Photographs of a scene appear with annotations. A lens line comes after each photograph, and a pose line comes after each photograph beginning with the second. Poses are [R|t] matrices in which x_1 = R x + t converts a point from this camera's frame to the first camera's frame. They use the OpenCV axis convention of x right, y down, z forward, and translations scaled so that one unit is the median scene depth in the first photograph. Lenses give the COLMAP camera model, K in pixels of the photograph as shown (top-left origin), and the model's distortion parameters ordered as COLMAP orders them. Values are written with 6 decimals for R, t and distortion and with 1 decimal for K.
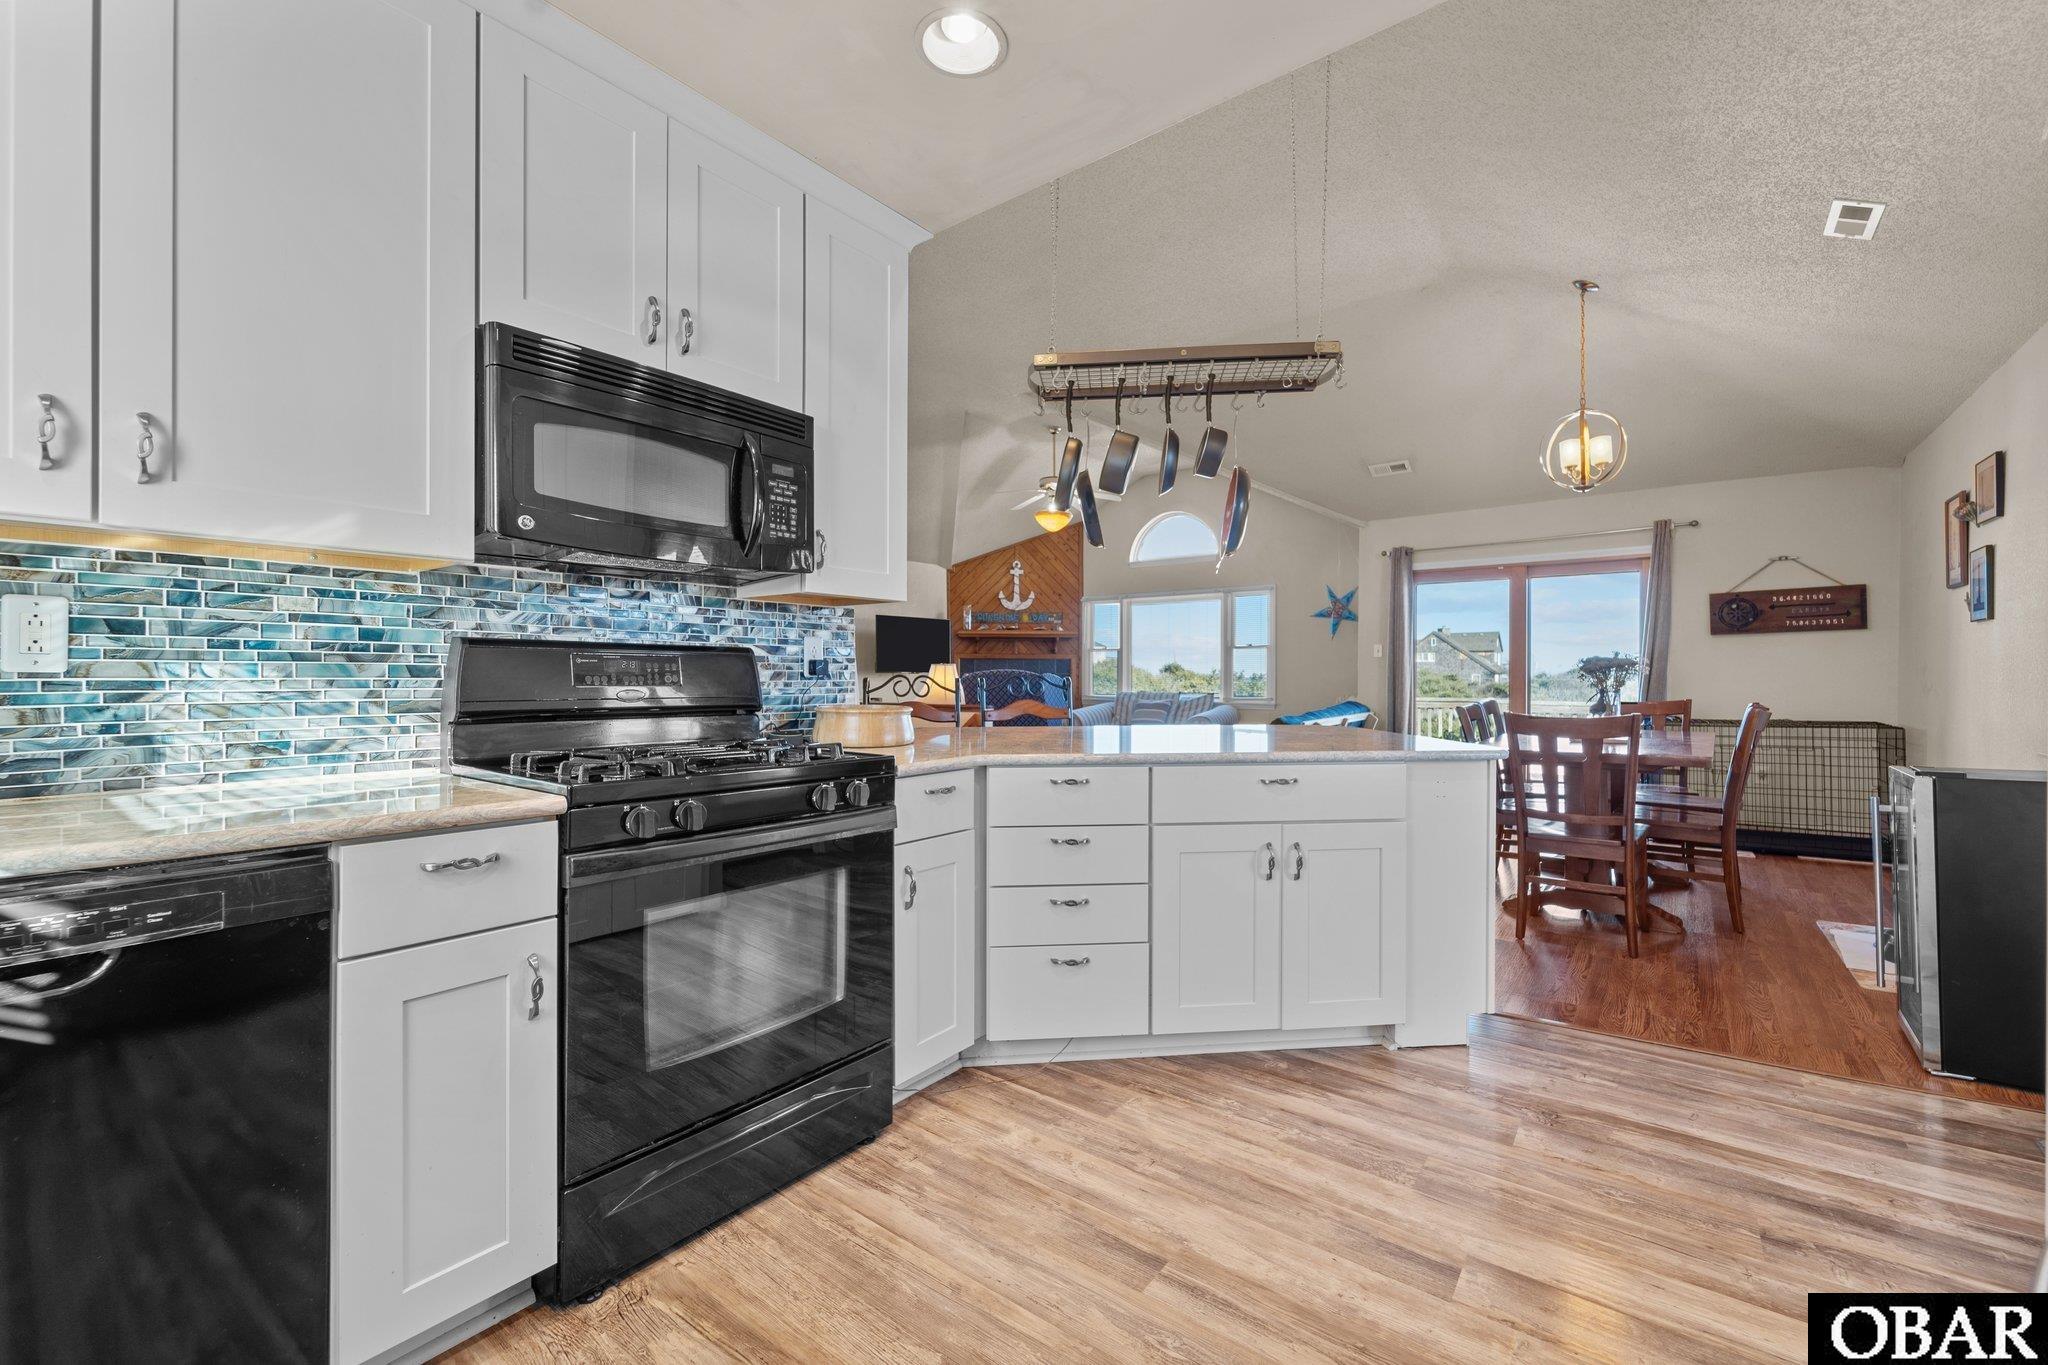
lens RADIAL K [[834.6, 0, 1029.0], [0, 834.6, 677.9], [0, 0, 1]] dist [0.001595, 0.000080]
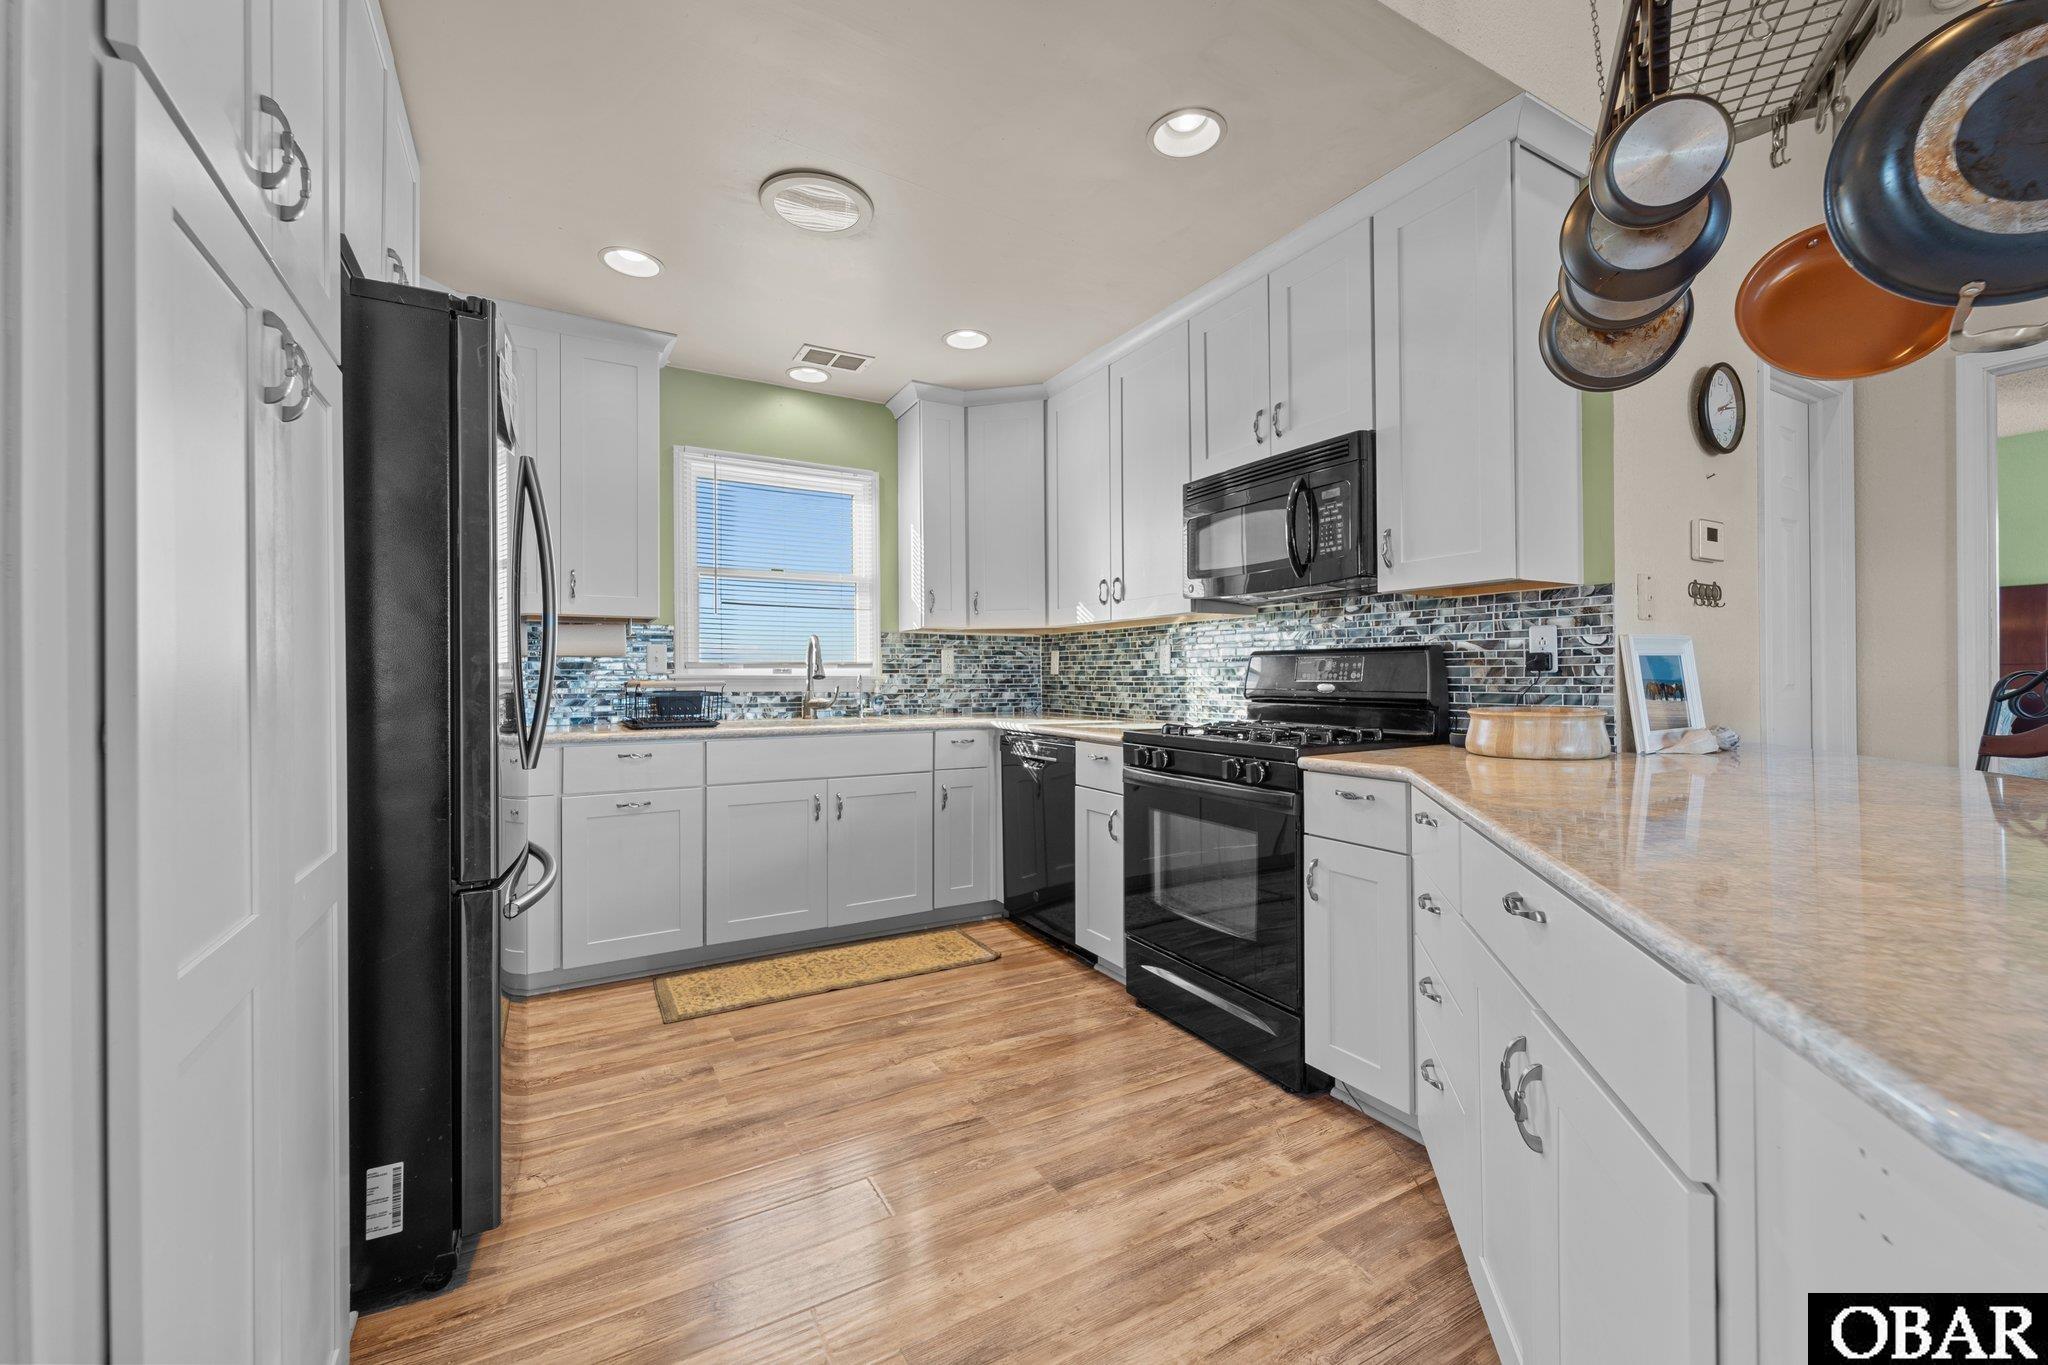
lens RADIAL K [[834.6, 0, 1021.6], [0, 834.6, 678.3], [0, 0, 1]] dist [0.001595, 0.000080]
pose [[-0.389473, 0.005490, -0.921022, 0.898662], [0.005119, 0.999980, 0.003795, -0.001892], [0.921024, -0.003237, -0.389493, 1.025528]]
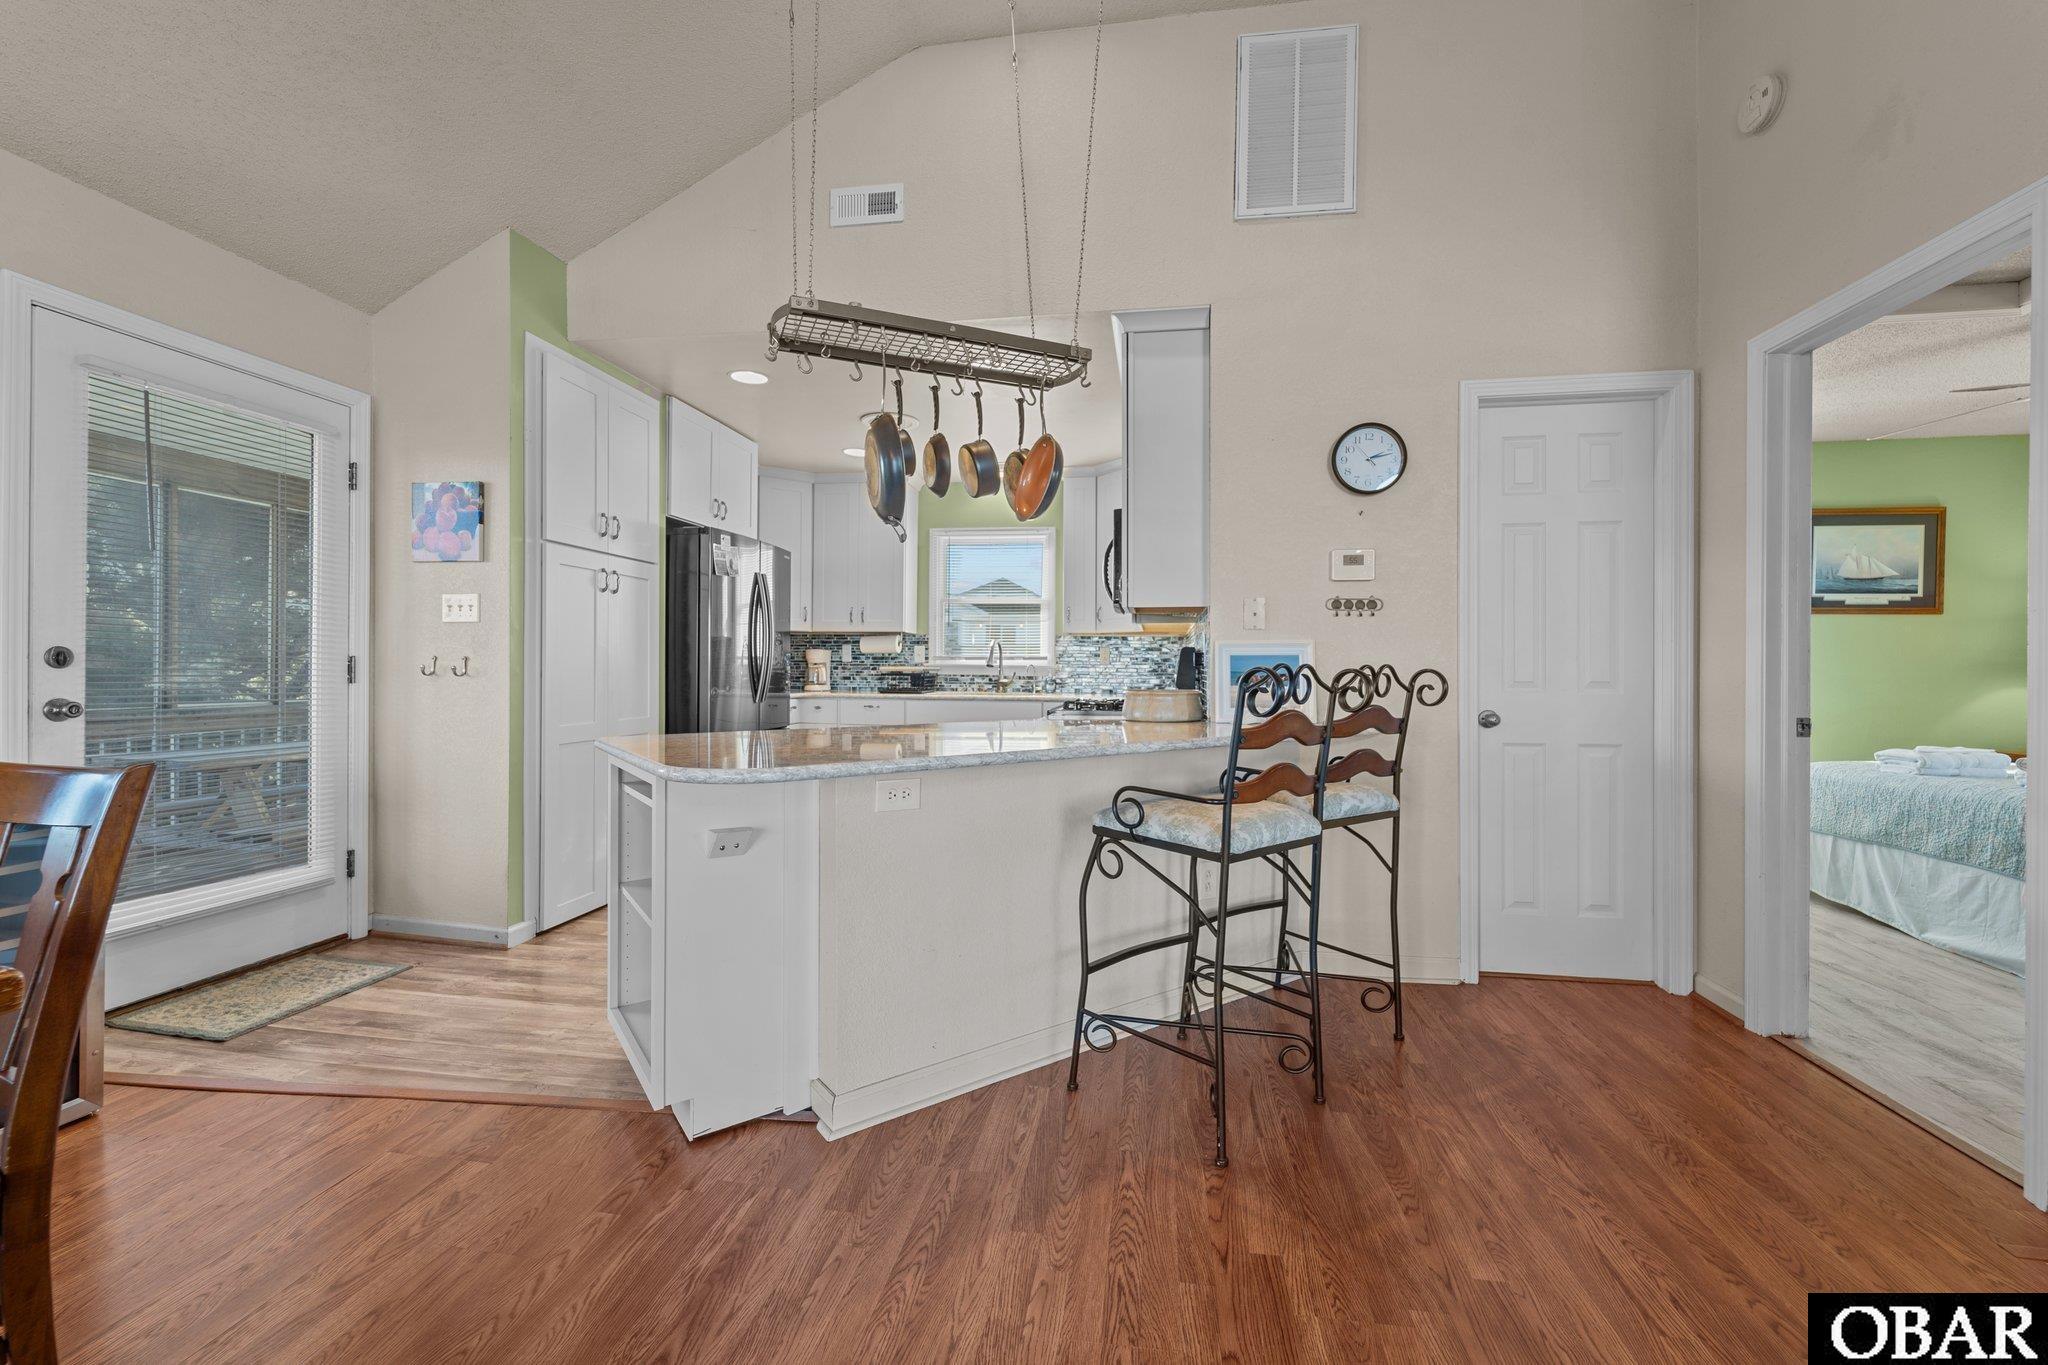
lens RADIAL K [[834.6, 0, 1025.4], [0, 834.6, 671.8], [0, 0, 1]] dist [0.001595, 0.000080]
pose [[-0.872814, 0.005632, -0.488021, 0.878569], [0.006800, 0.999977, -0.000622, 0.025398], [0.488006, -0.003861, -0.872832, 2.982442]]
